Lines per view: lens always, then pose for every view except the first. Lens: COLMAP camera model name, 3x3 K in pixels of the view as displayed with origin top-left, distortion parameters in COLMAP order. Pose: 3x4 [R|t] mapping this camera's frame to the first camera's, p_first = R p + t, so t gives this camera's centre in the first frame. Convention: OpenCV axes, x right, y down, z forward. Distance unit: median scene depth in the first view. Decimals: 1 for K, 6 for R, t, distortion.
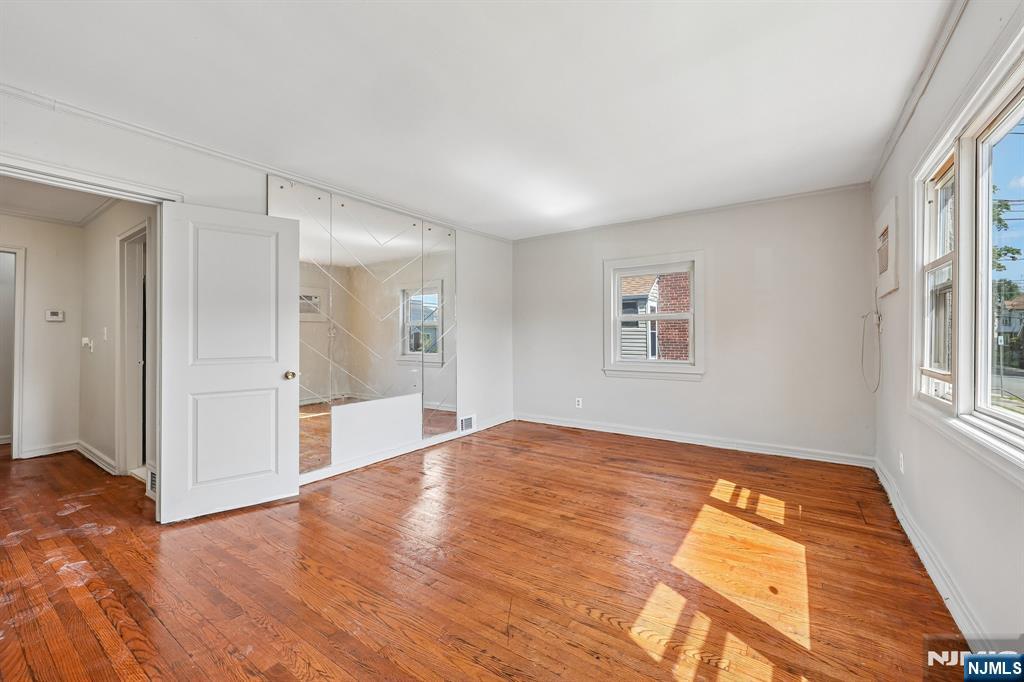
lens RADIAL K [[411.4, 0, 516.7], [0, 411.4, 334.9], [0, 0, 1]] dist [-0.000971, -0.000252]
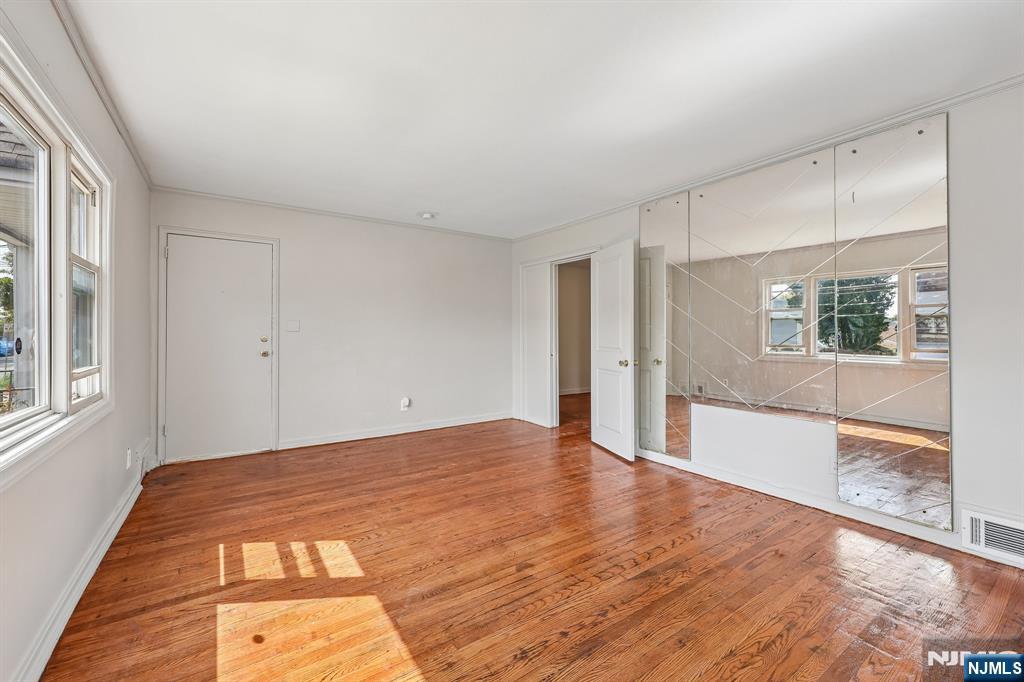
lens RADIAL K [[418.0, 0, 512.6], [0, 418.0, 332.2], [0, 0, 1]] dist [0.002185, 0.000225]
pose [[-0.351388, 0.003260, -0.936224, 0.888613], [0.006170, 0.999980, 0.001166, -0.003010], [0.936210, -0.005367, -0.351401, 1.282205]]
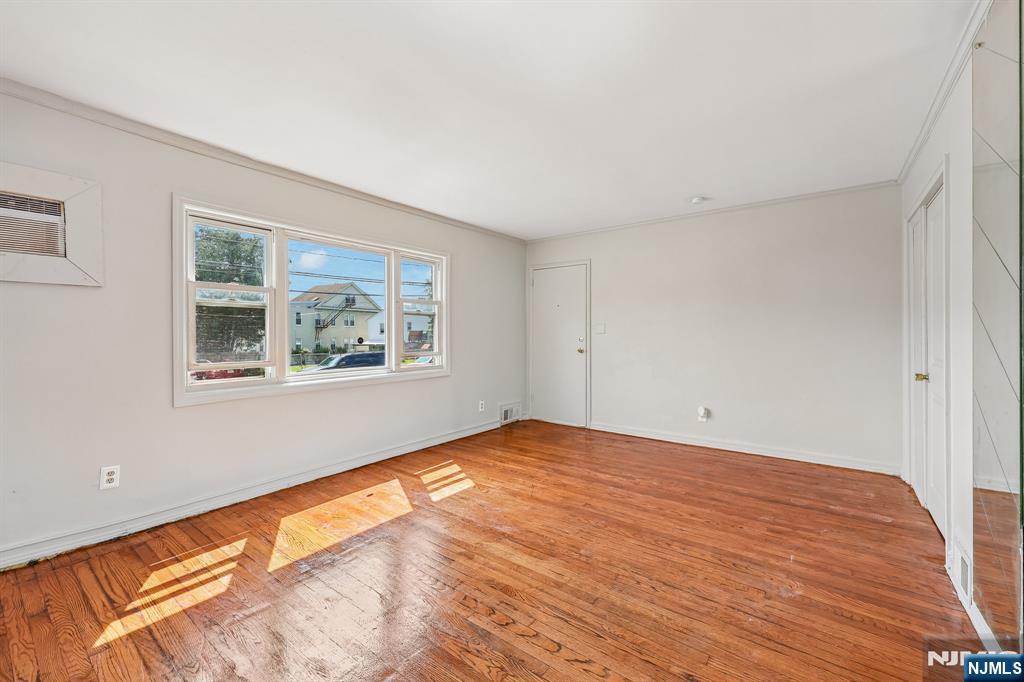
lens RADIAL K [[418.0, 0, 512.6], [0, 418.0, 332.2], [0, 0, 1]] dist [0.002185, 0.000225]
pose [[-0.998896, 0.010093, 0.045870, -0.014320], [0.009670, 0.999909, -0.009428, -0.000240], [-0.045961, -0.008974, -0.998903, 1.881124]]
